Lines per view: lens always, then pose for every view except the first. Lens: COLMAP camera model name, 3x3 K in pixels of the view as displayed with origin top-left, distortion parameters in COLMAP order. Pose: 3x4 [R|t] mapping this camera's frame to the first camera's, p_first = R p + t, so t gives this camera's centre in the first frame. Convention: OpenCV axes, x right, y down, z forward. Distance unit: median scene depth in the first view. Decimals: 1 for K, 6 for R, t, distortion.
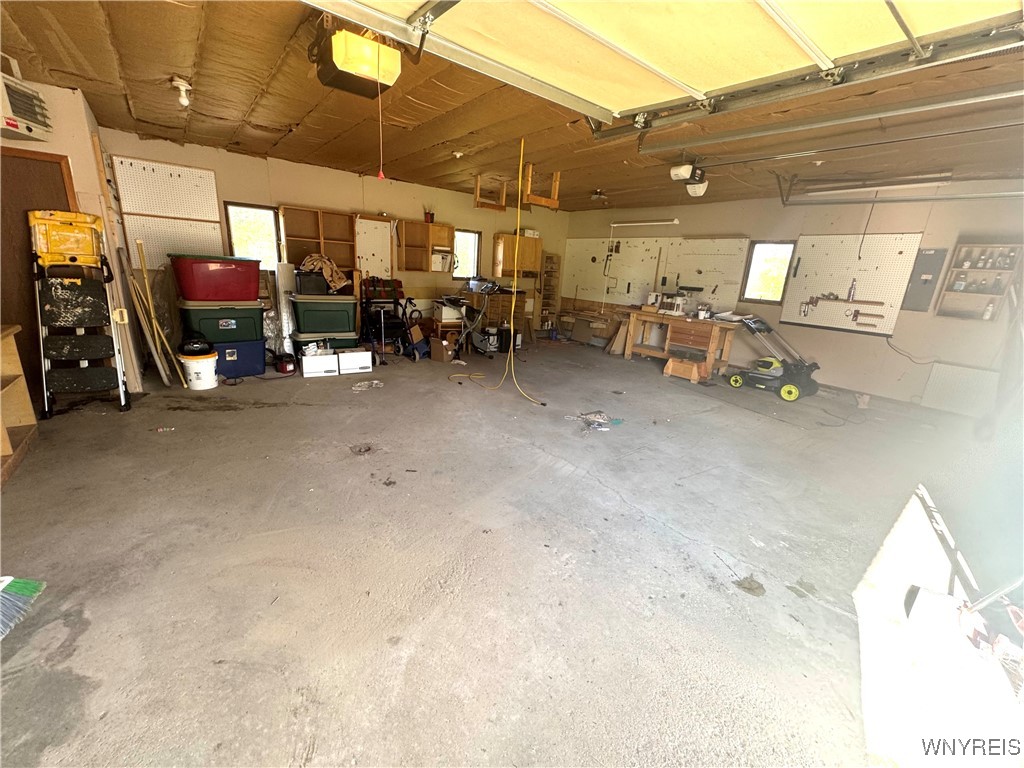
lens RADIAL K [[409.8, 0, 511.8], [0, 409.8, 381.8], [0, 0, 1]] dist [0.000389, -0.000310]
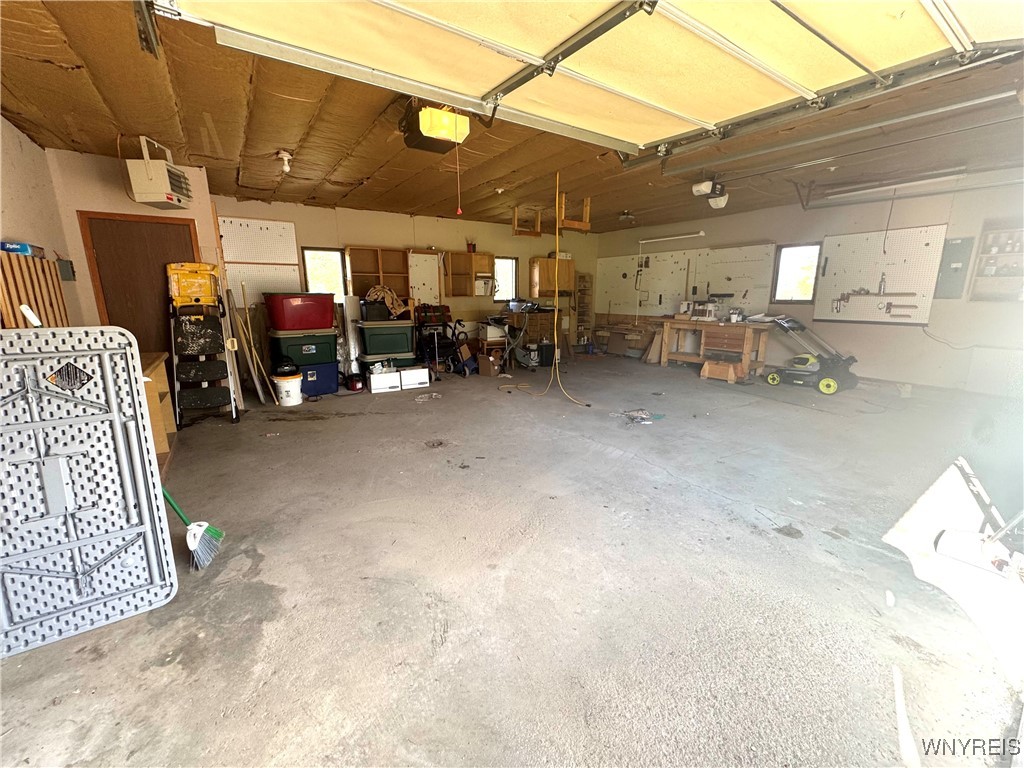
lens RADIAL K [[409.8, 0, 512.0], [0, 409.8, 382.0], [0, 0, 1]] dist [0.000389, -0.000310]
pose [[0.995564, -0.051316, -0.078864, -0.046393], [0.046262, 0.996836, -0.064632, 0.071134], [0.081932, 0.060697, 0.994788, -0.136507]]
